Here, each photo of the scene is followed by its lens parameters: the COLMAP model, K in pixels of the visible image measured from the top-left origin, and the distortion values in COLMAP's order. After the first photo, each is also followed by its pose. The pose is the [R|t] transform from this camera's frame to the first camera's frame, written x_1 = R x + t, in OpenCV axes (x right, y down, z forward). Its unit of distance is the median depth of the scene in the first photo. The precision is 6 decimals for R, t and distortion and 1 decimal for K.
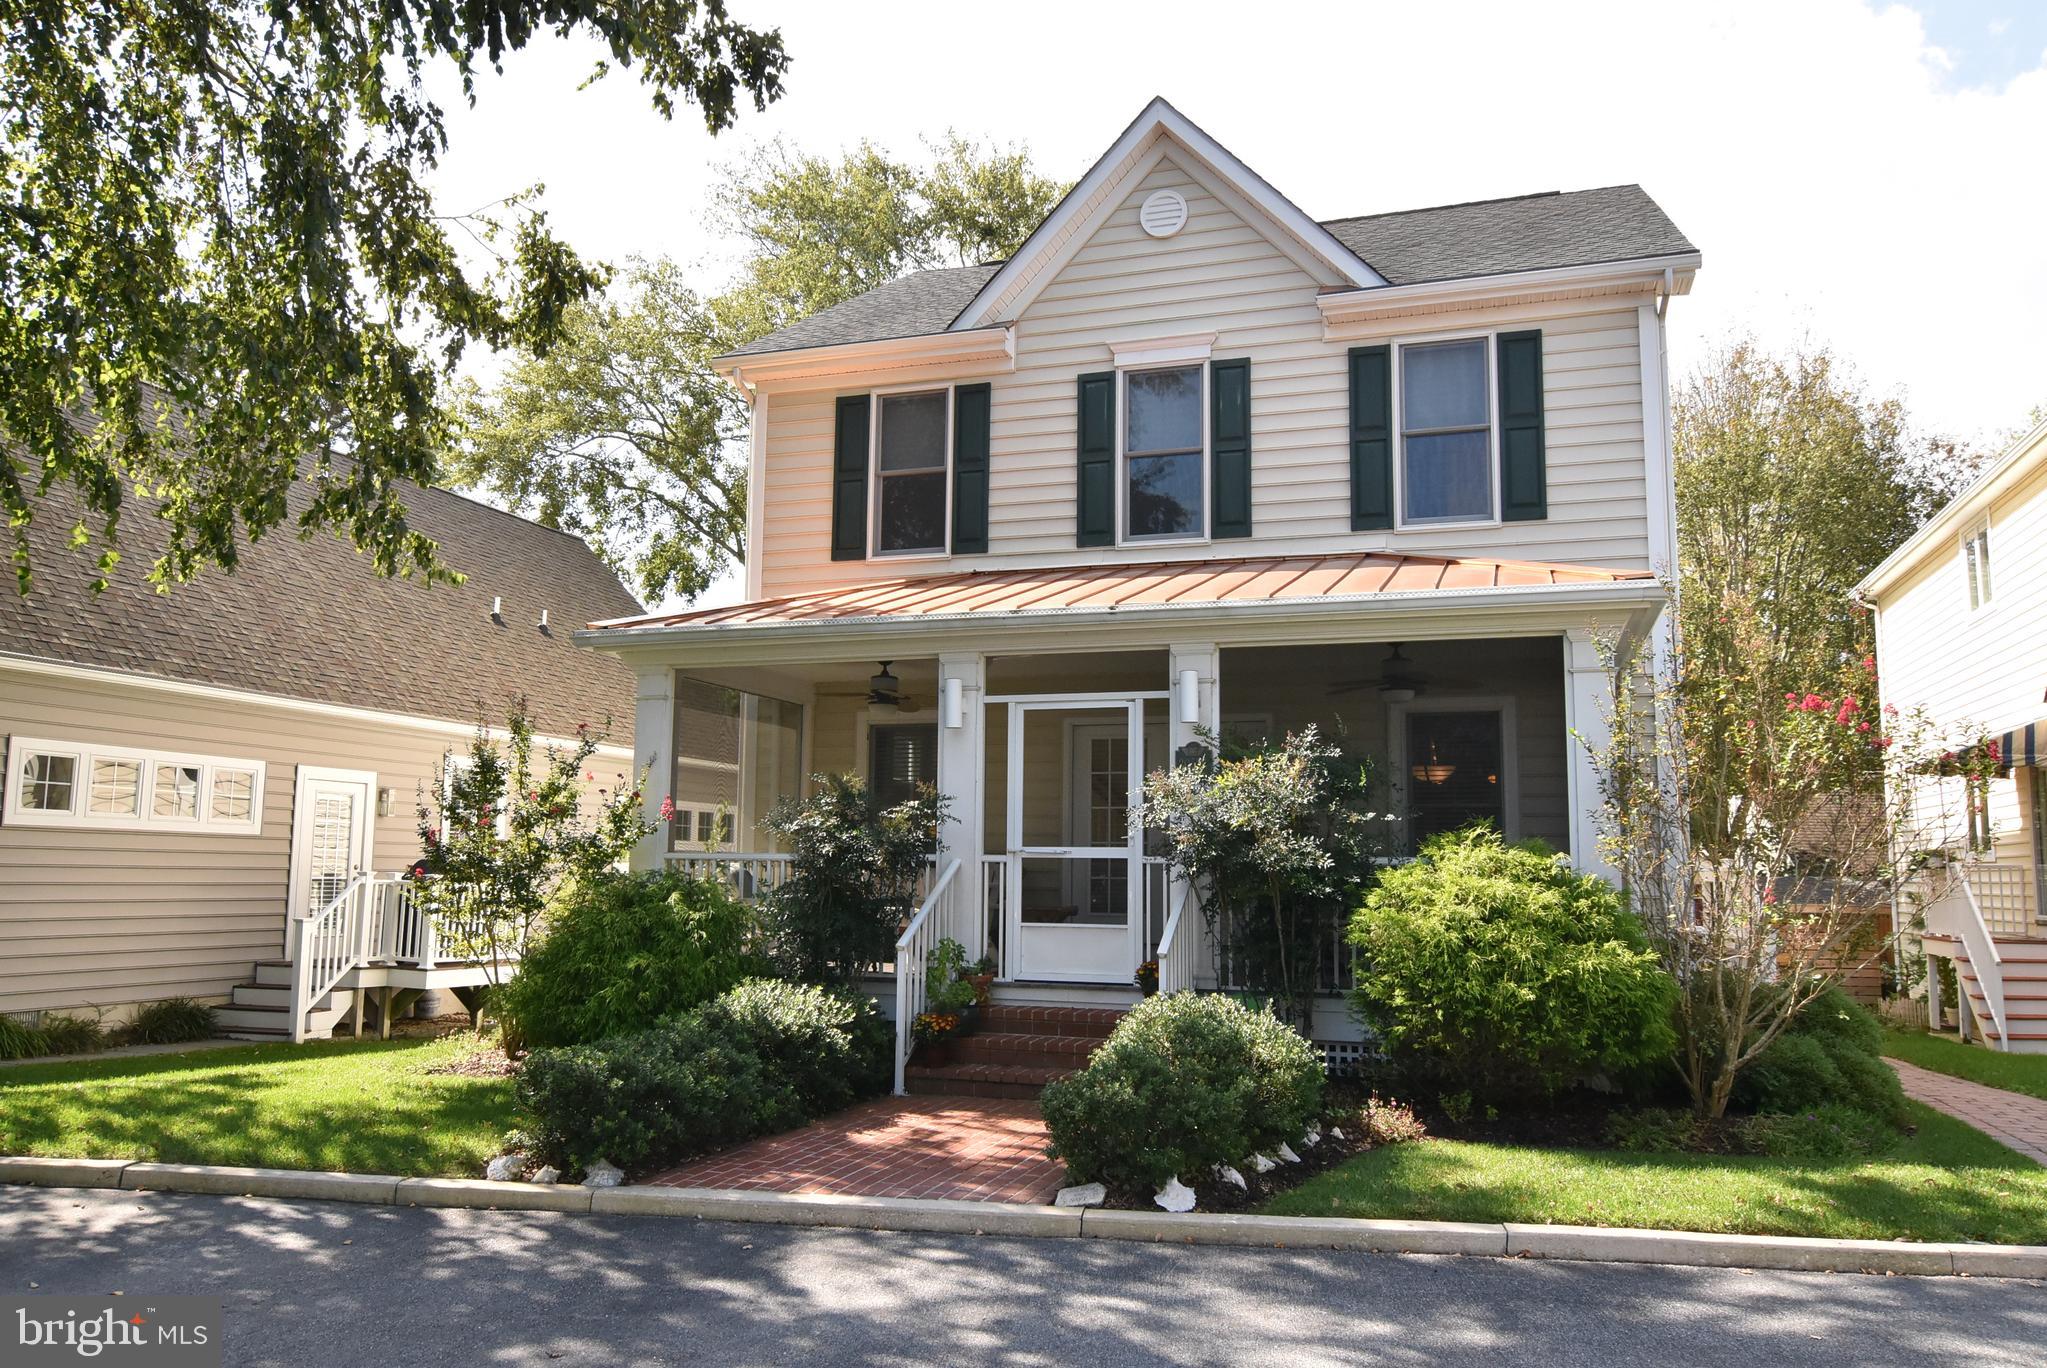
lens RADIAL K [[1455.4, 0, 1095.5], [0, 1455.4, 700.3], [0, 0, 1]] dist [-0.006174, -0.005666]
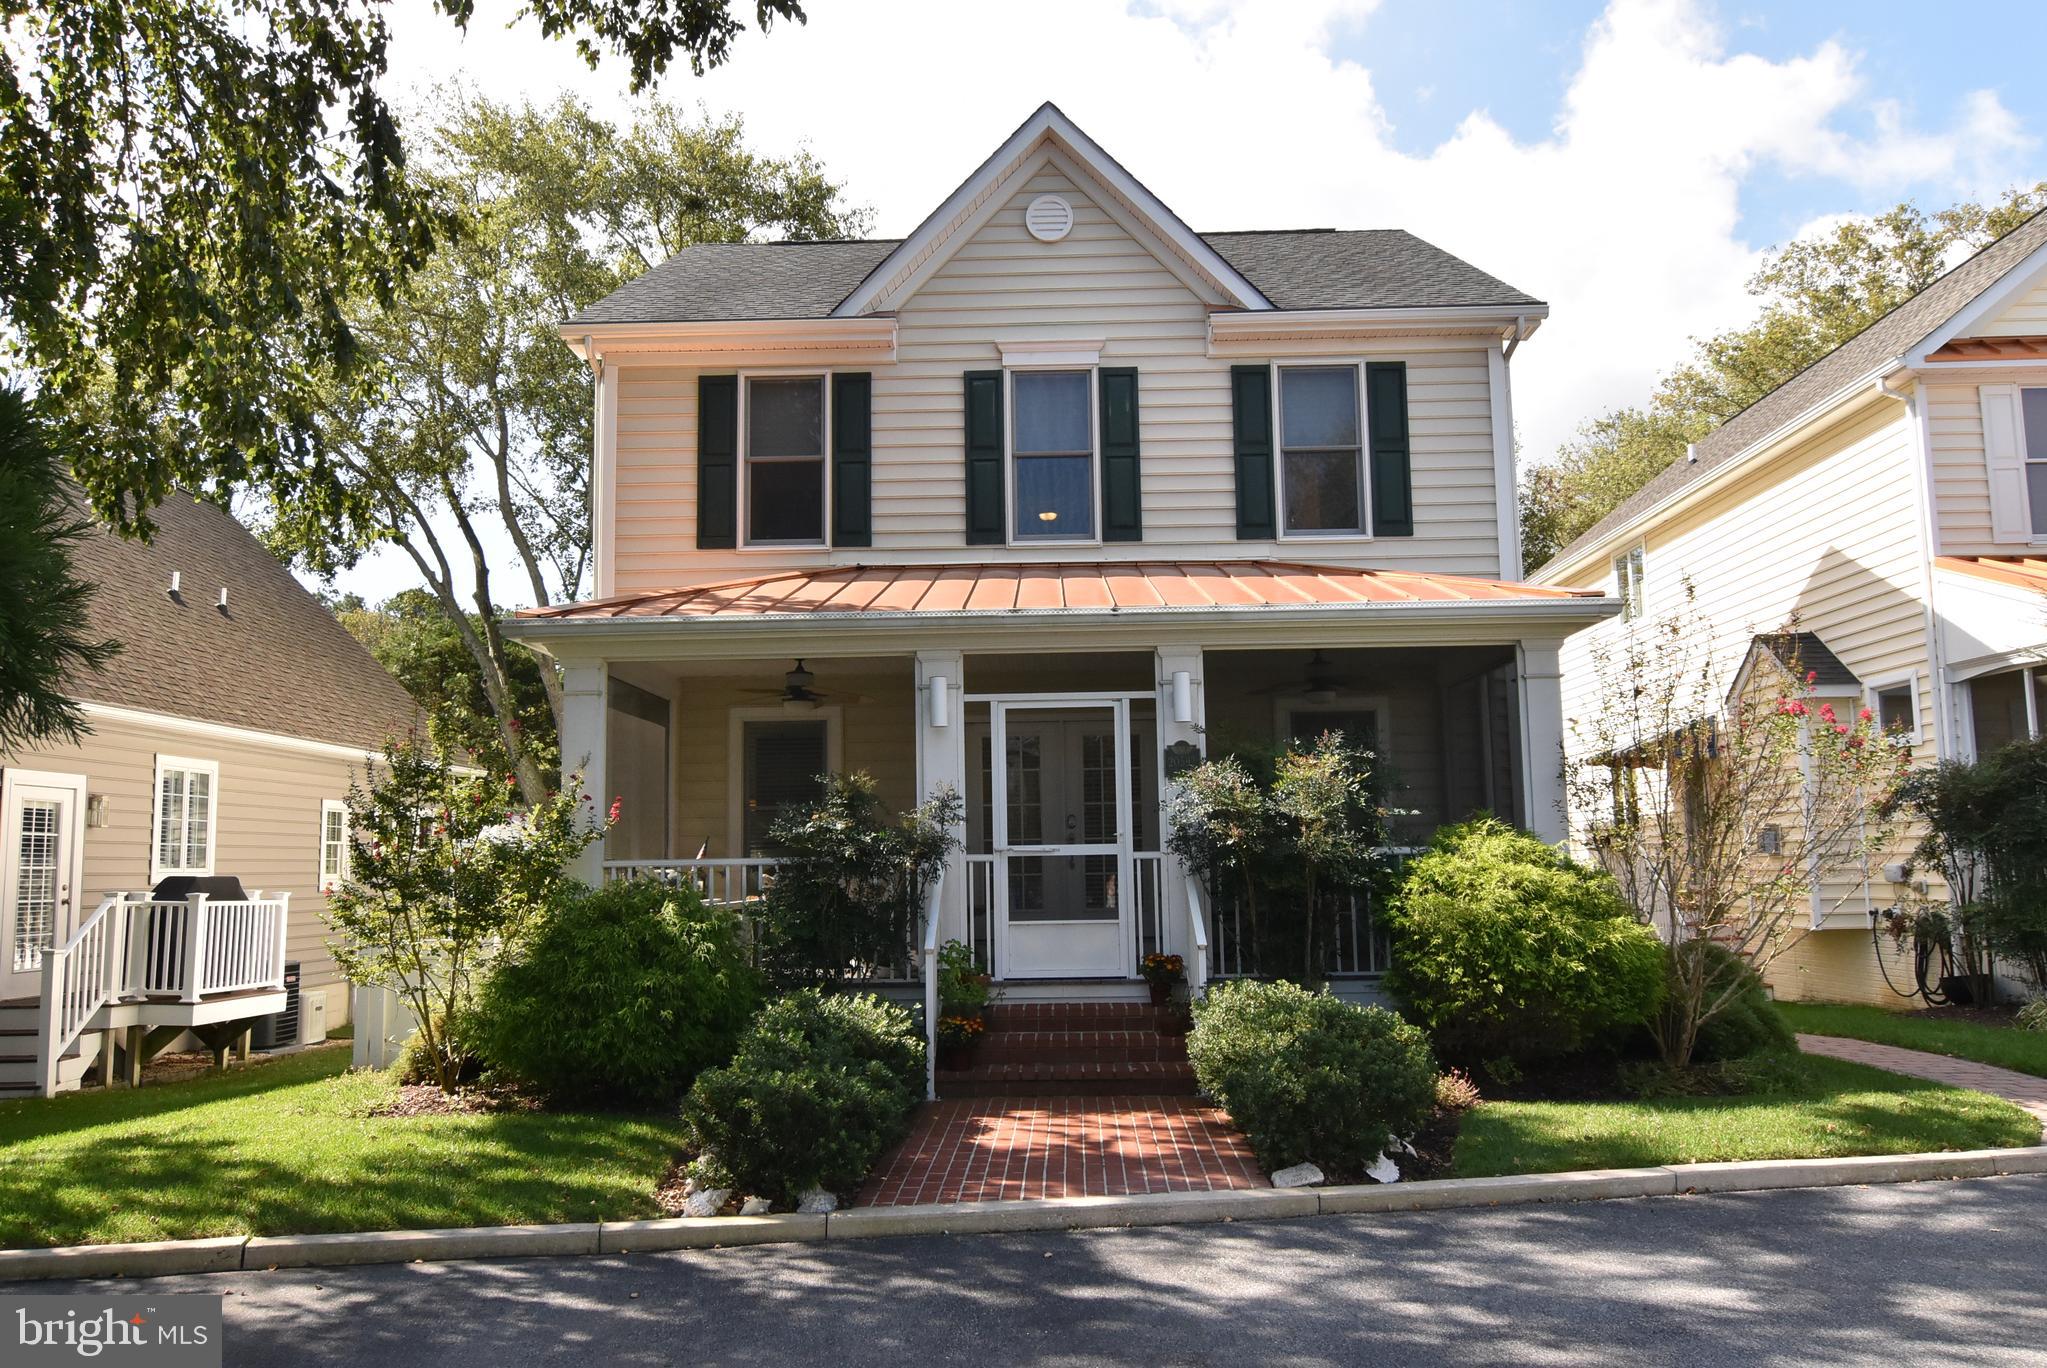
lens RADIAL K [[1455.4, 0, 1107.1], [0, 1455.4, 696.1], [0, 0, 1]] dist [-0.006174, -0.005666]
pose [[0.957079, 0.007051, 0.289743, -0.219174], [-0.007571, 0.999971, 0.000674, -0.002663], [-0.289730, -0.002839, 0.957104, 0.017835]]
